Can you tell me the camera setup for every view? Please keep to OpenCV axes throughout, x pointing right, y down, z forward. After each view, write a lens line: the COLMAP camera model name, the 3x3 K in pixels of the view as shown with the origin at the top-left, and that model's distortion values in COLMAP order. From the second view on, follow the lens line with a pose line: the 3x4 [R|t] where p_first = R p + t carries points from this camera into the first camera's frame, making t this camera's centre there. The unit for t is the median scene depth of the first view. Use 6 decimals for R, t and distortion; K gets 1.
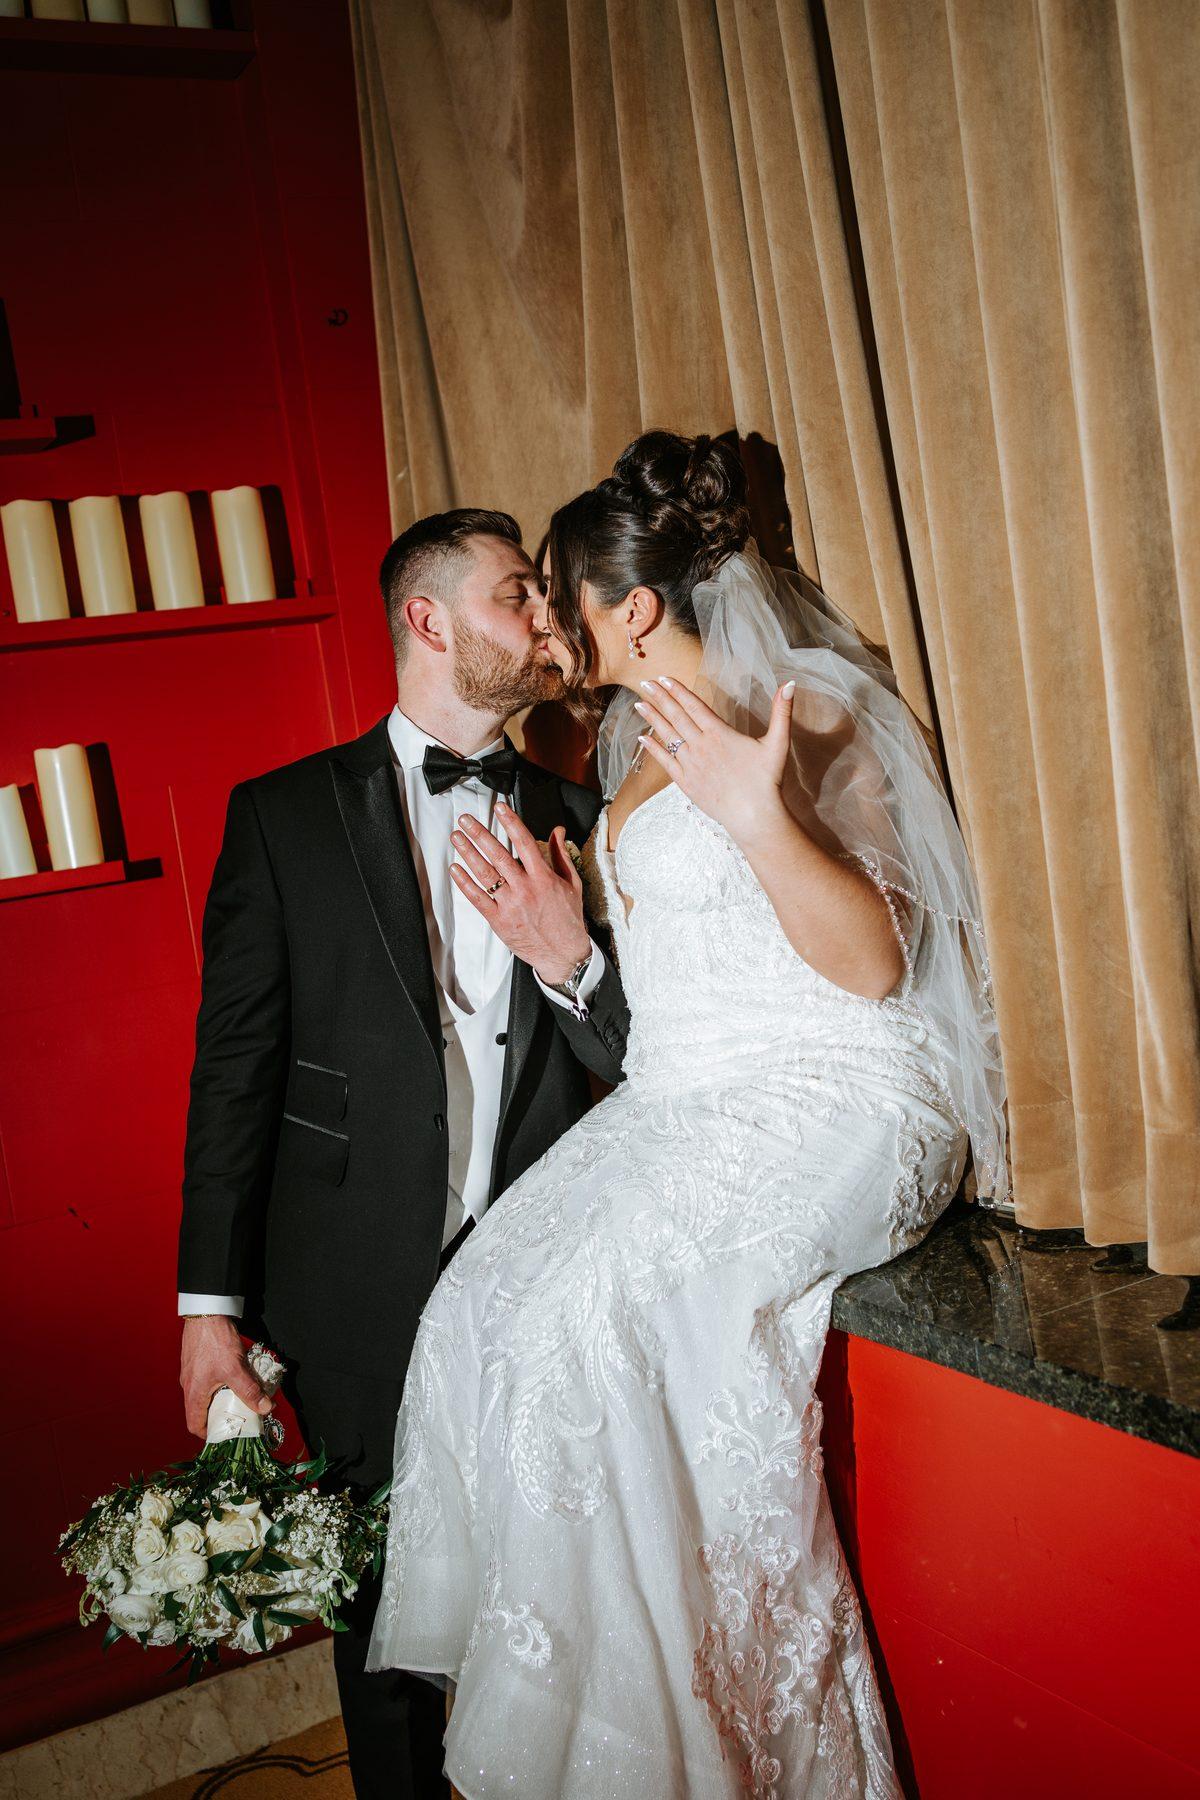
lens RADIAL K [[1877.3, 0, 600.0], [0, 1877.3, 900.0], [0, 0, 1]] dist [0.009815, 0.176061]
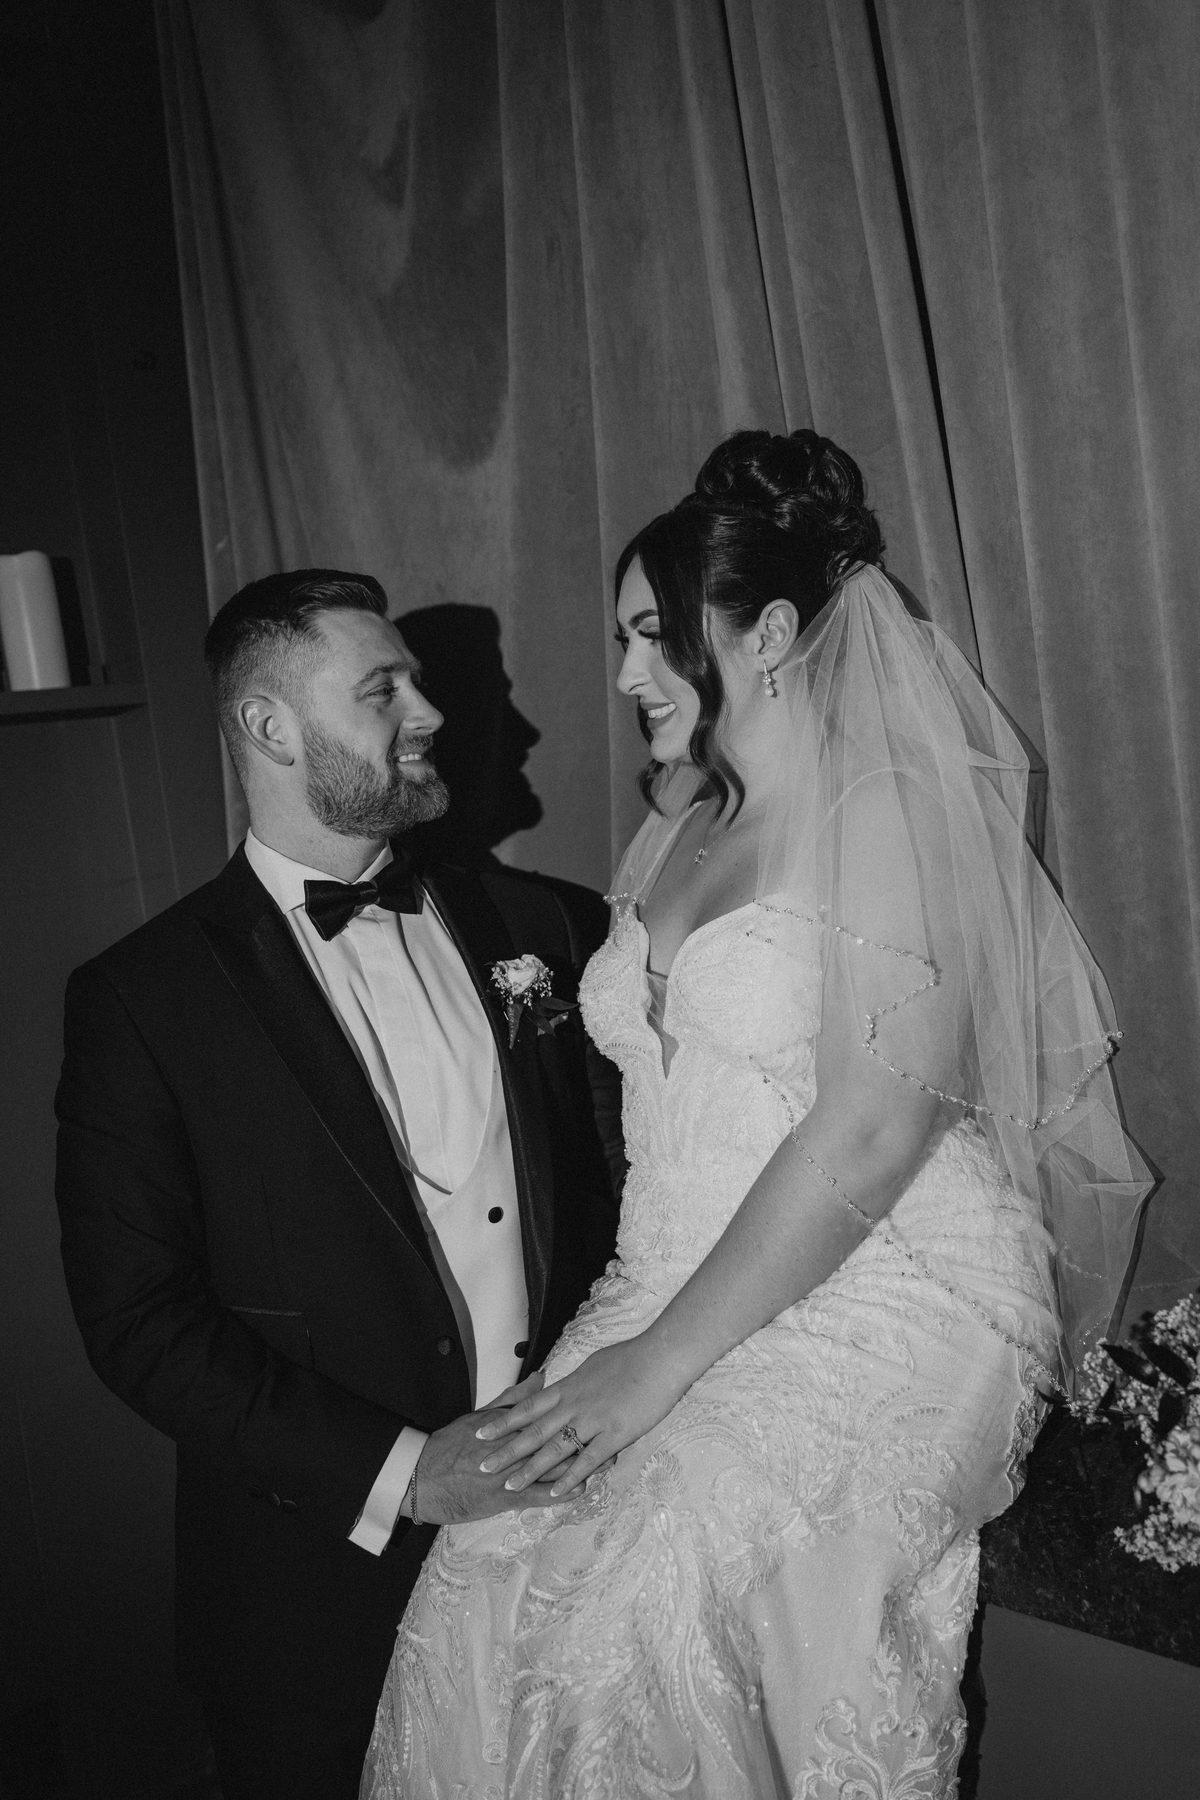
lens RADIAL K [[1877.3, 0, 600.0], [0, 1877.3, 900.0], [0, 0, 1]] dist [0.009815, 0.176061]
pose [[0.982741, -0.006868, 0.184857, -0.162236], [0.017595, 0.998250, -0.056451, -0.022744], [-0.184146, 0.058729, 0.981143, 0.233680]]
